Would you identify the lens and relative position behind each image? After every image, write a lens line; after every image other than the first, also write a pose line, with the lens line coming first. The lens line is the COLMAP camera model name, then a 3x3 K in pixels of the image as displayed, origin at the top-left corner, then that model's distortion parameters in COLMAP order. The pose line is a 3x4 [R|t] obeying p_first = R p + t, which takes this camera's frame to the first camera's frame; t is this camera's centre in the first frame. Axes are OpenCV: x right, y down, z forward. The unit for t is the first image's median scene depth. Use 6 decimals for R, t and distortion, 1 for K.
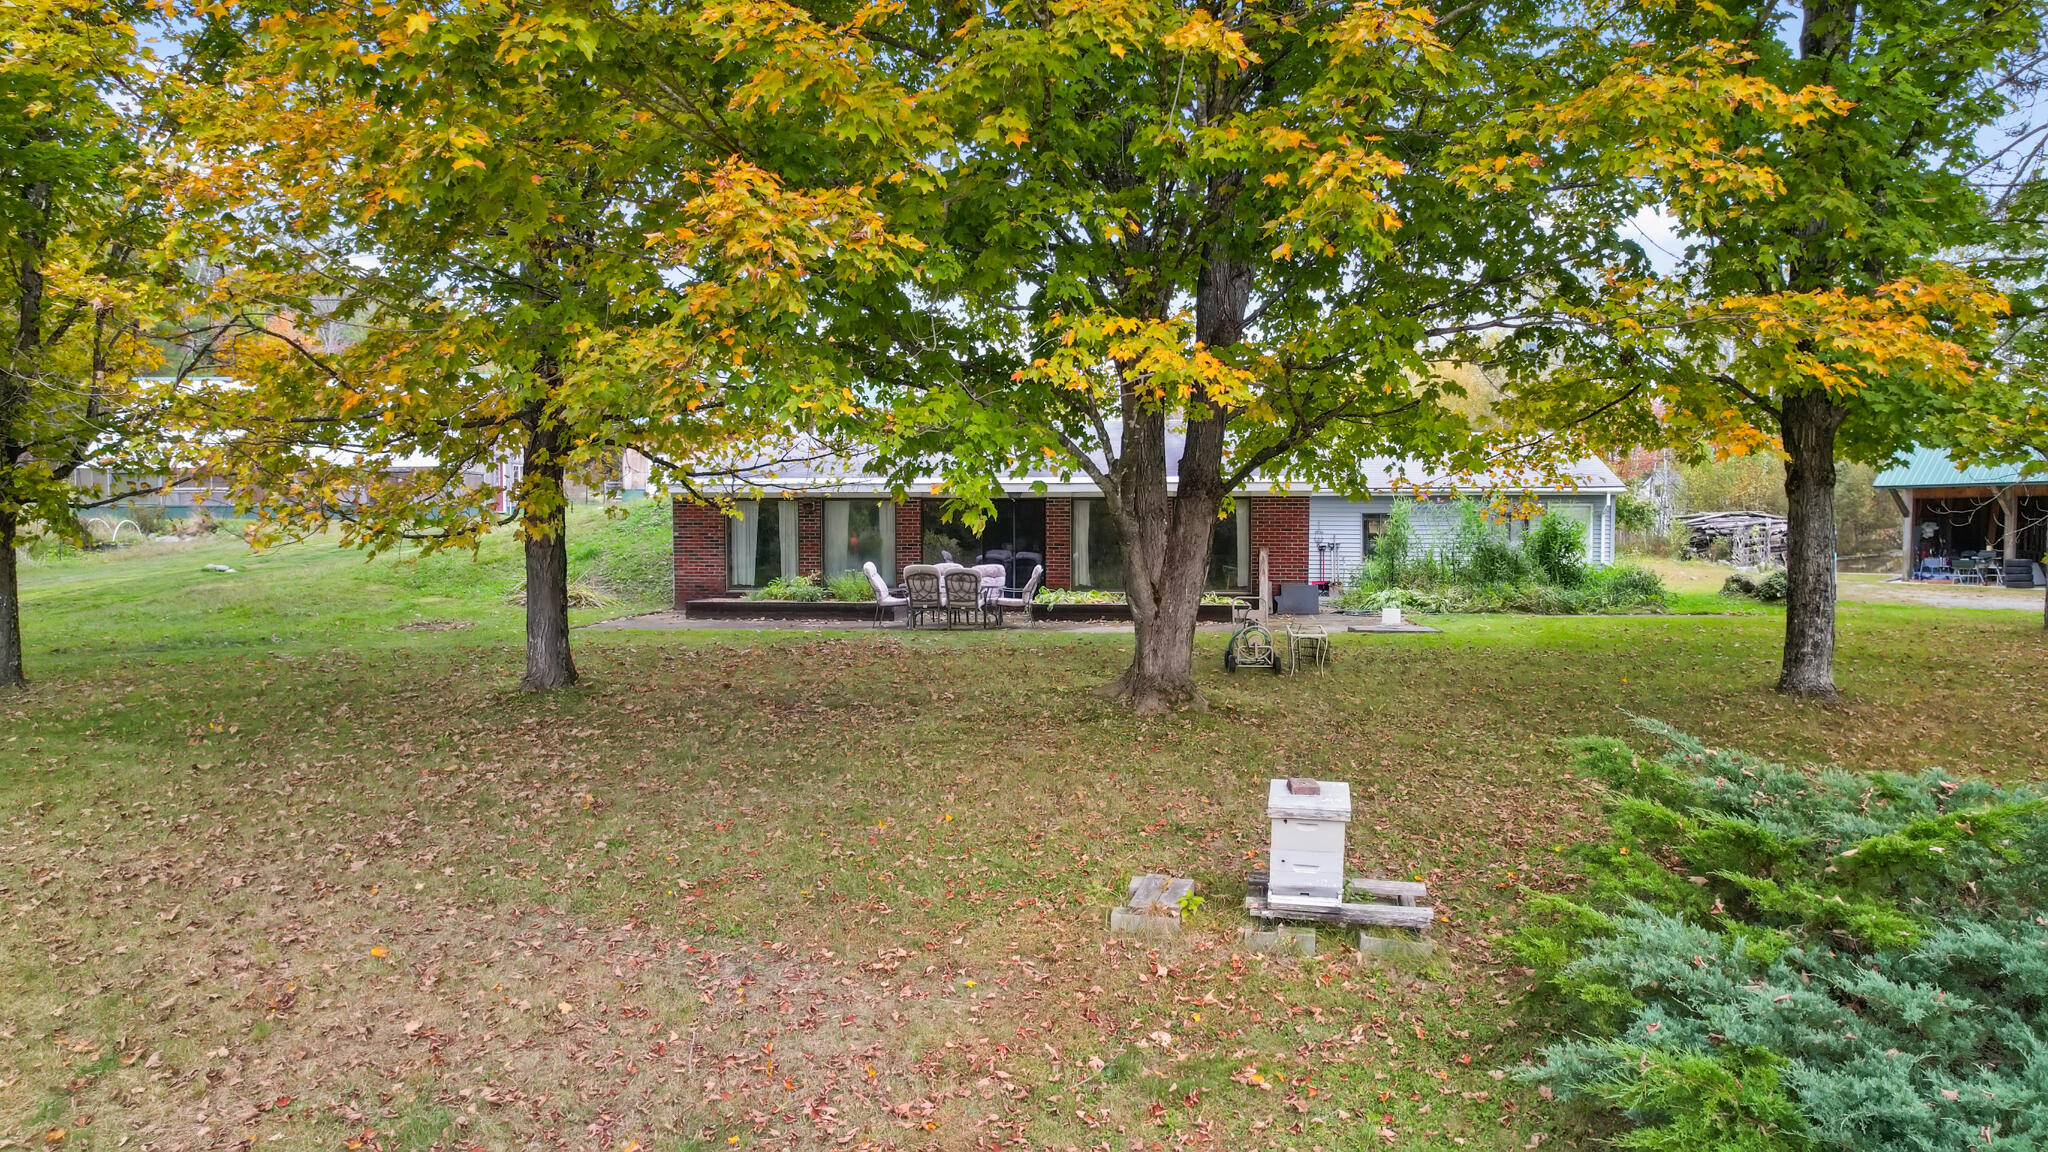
lens RADIAL K [[1330.8, 0, 1024.0], [0, 1330.8, 576.0], [0, 0, 1]] dist [-0.038533, -0.000292]
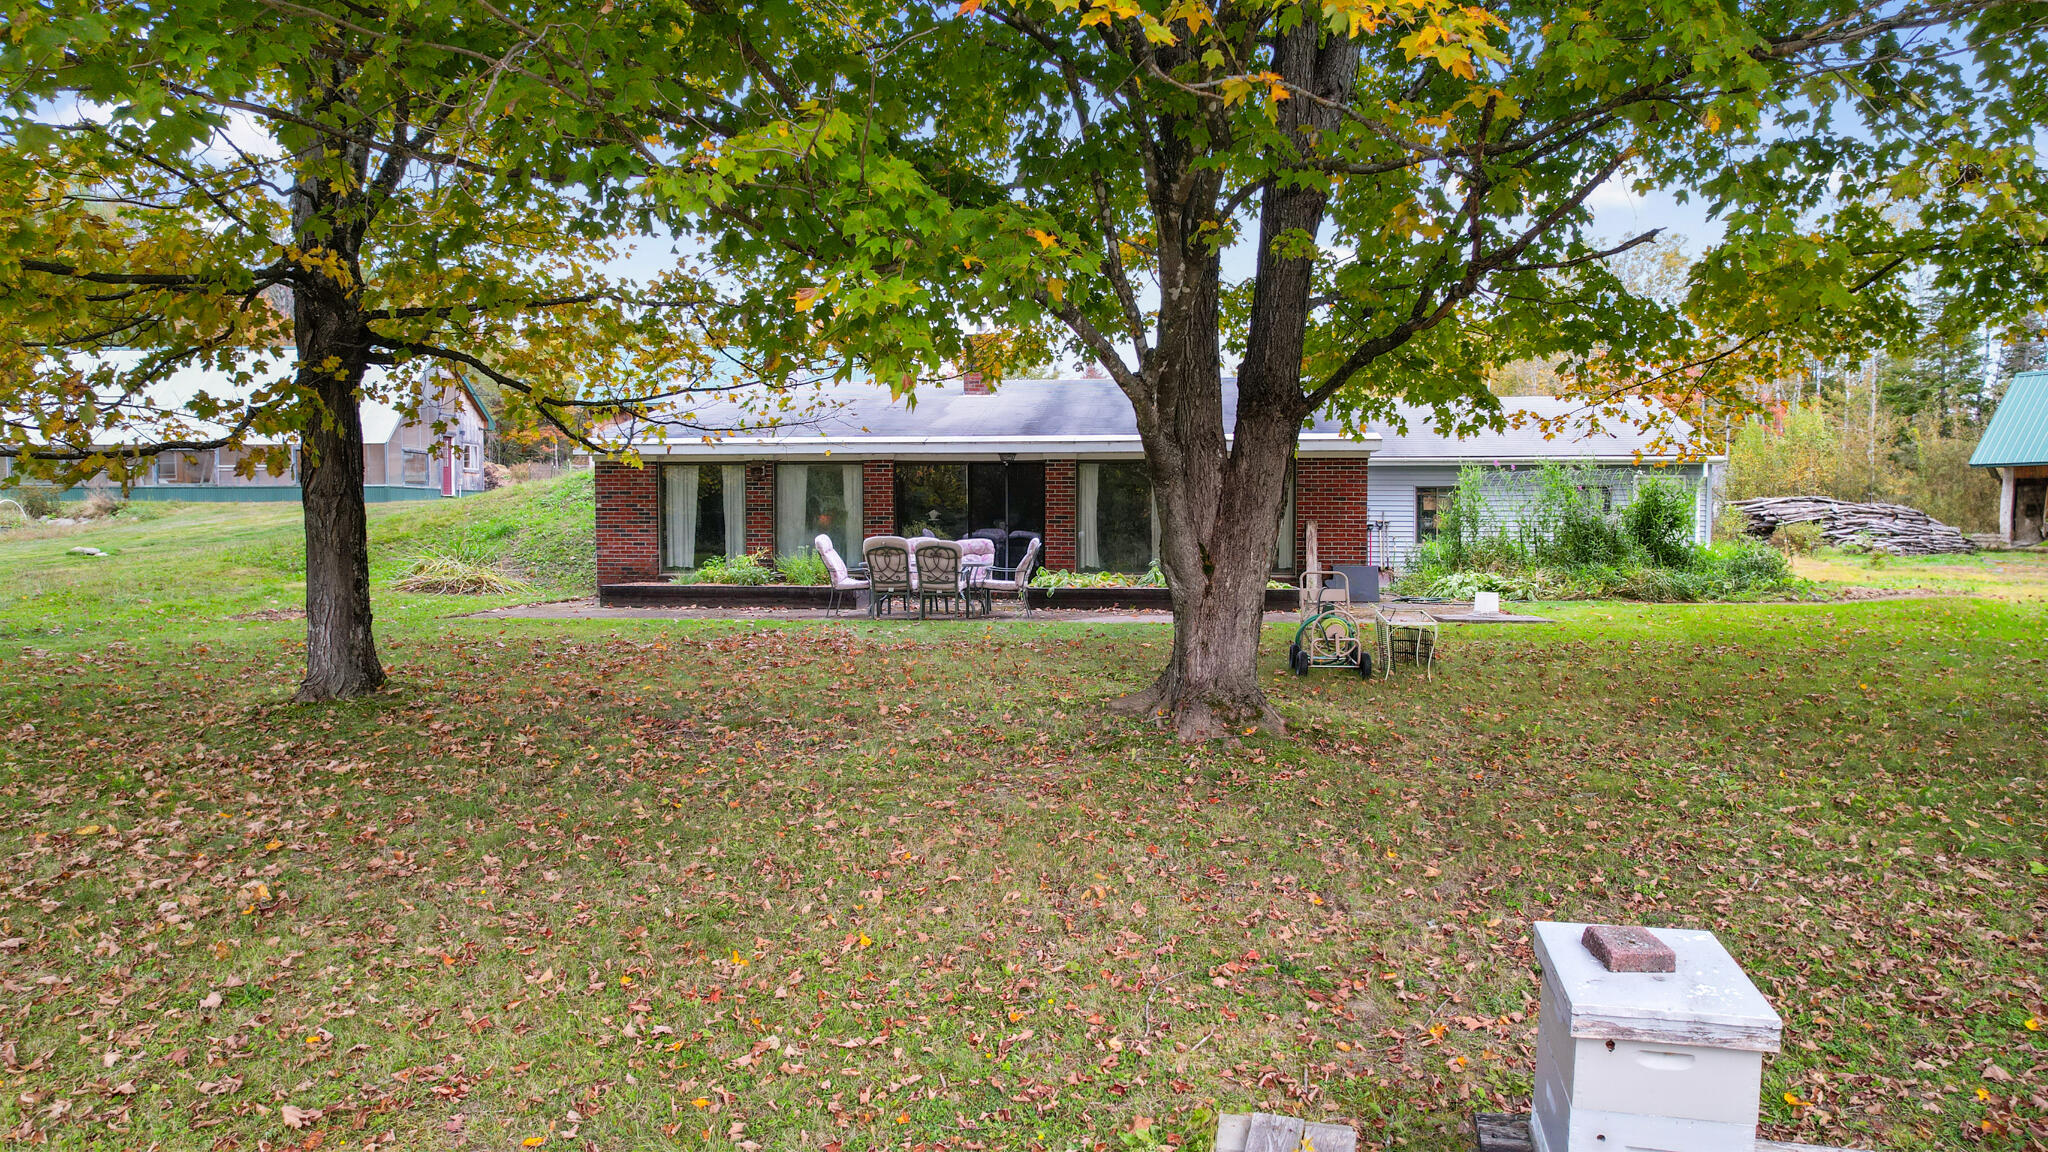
lens RADIAL K [[1338.3, 0, 1043.7], [0, 1338.3, 577.4], [0, 0, 1]] dist [-0.071111, 0.070653]
pose [[0.999903, 0.001201, 0.013877, 0.006935], [-0.001240, 0.999995, 0.002775, 0.019077], [-0.013874, -0.002792, 0.999900, 0.300863]]
